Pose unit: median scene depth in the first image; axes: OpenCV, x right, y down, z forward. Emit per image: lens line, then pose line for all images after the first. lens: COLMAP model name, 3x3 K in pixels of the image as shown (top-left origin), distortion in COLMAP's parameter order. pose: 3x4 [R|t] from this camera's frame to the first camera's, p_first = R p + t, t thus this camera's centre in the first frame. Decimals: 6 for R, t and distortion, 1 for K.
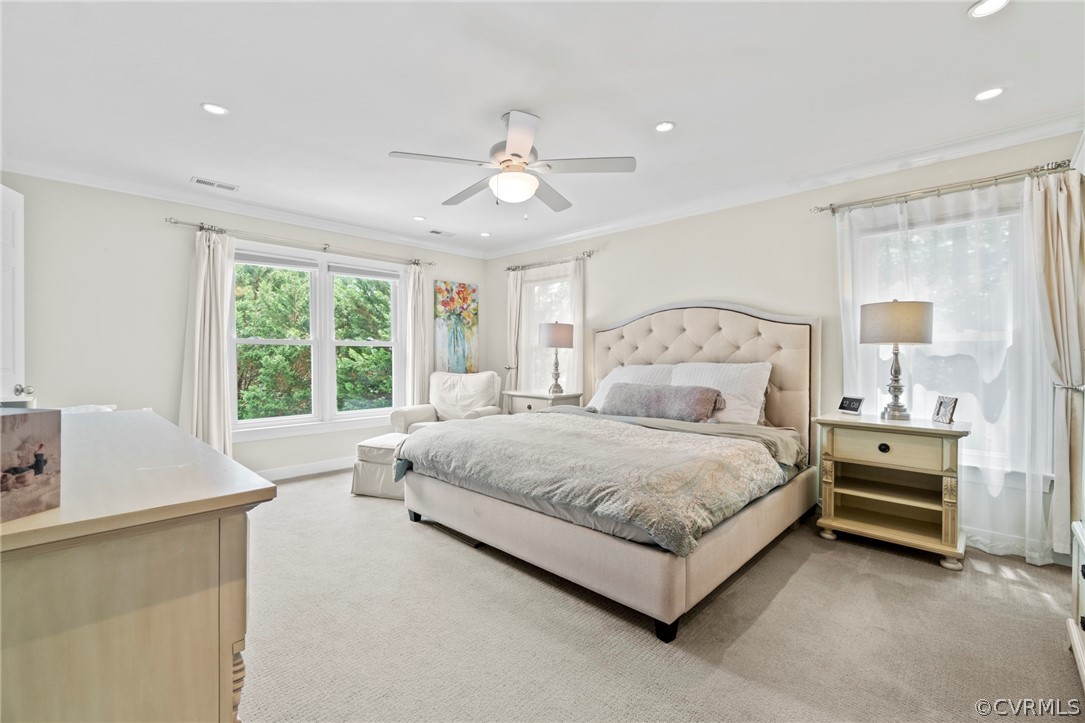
lens RADIAL K [[467.9, 0, 540.0], [0, 467.9, 358.5], [0, 0, 1]] dist [-0.002117, 0.000497]
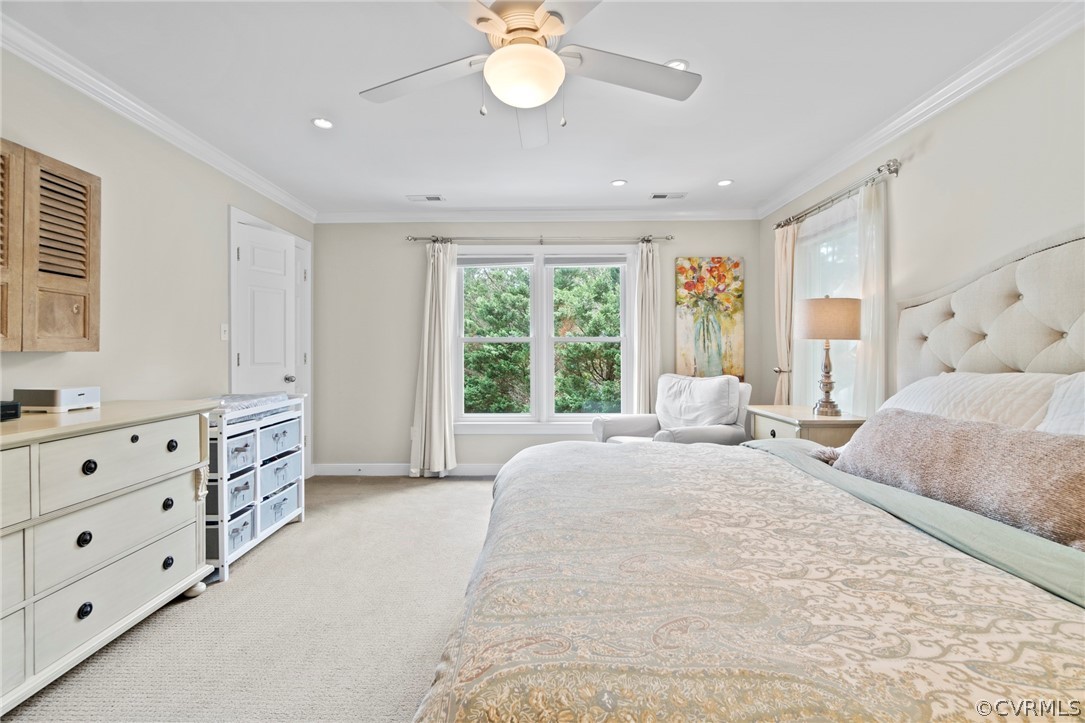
lens RADIAL K [[467.9, 0, 541.1], [0, 467.9, 353.8], [0, 0, 1]] dist [-0.002117, 0.000497]
pose [[0.689170, 0.000372, -0.724599, 0.204286], [-0.003498, 0.999990, -0.002814, -0.001704], [0.724591, 0.004474, 0.689165, 0.303516]]
